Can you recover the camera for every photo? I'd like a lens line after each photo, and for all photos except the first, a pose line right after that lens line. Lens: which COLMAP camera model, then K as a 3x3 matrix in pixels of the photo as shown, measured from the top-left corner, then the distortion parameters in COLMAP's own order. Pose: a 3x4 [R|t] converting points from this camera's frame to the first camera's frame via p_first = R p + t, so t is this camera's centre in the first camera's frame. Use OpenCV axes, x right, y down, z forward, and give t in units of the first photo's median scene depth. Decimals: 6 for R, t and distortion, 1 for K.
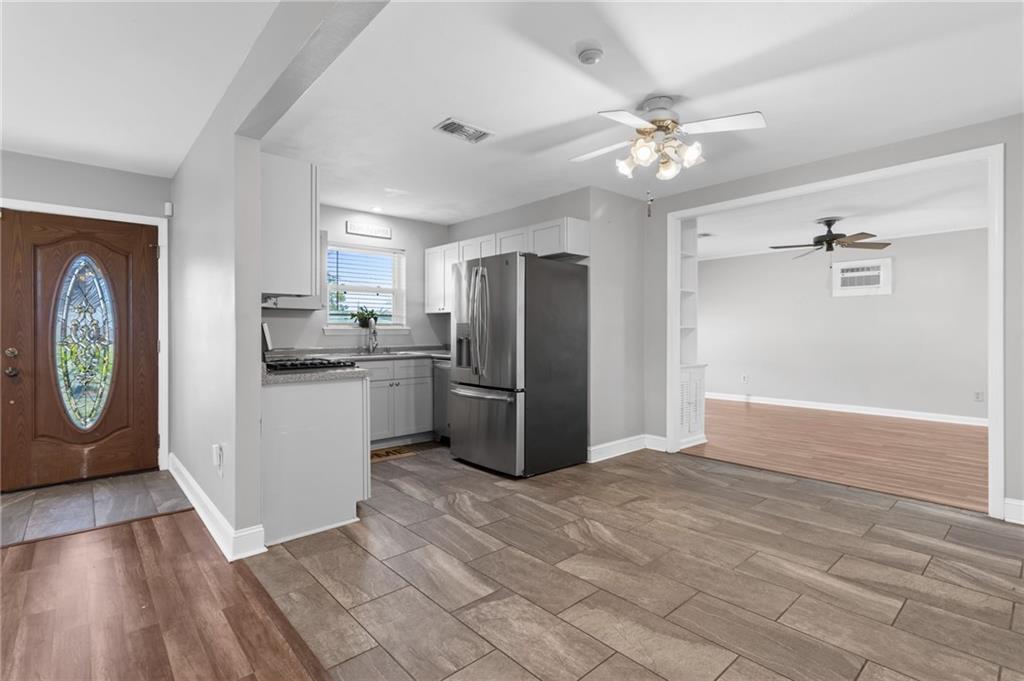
lens RADIAL K [[476.8, 0, 514.6], [0, 476.8, 333.3], [0, 0, 1]] dist [0.002766, 0.000822]
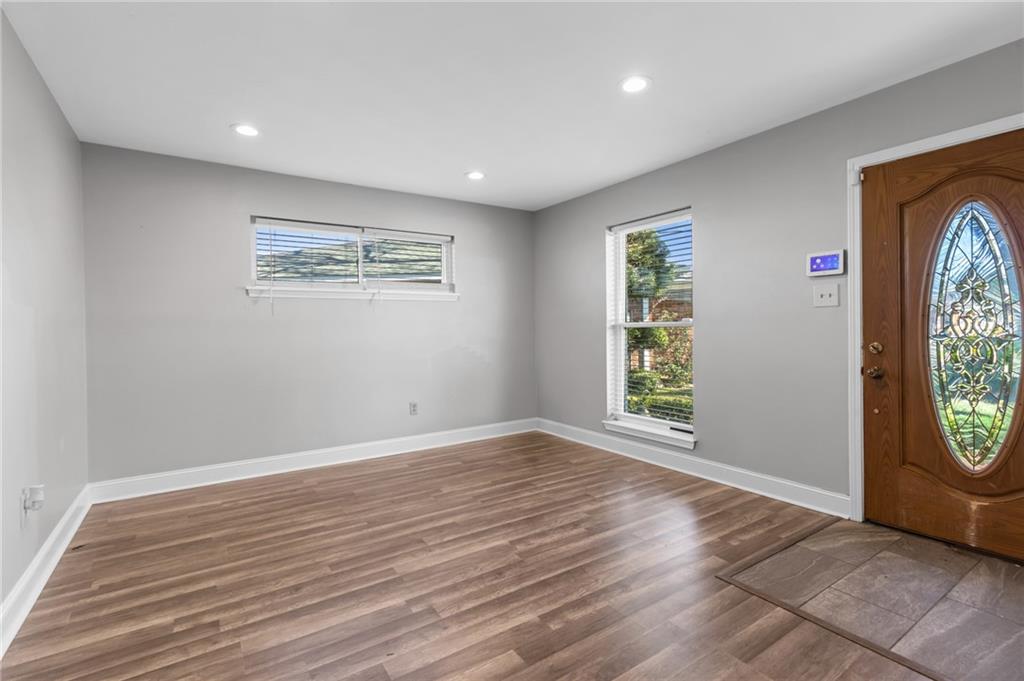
lens RADIAL K [[476.8, 0, 502.7], [0, 476.8, 333.1], [0, 0, 1]] dist [0.002766, 0.000822]
pose [[-0.142230, 0.010112, -0.989782, -0.223380], [0.011357, 0.999899, 0.008583, 0.002301], [0.989769, -0.010020, -0.142330, 0.608534]]
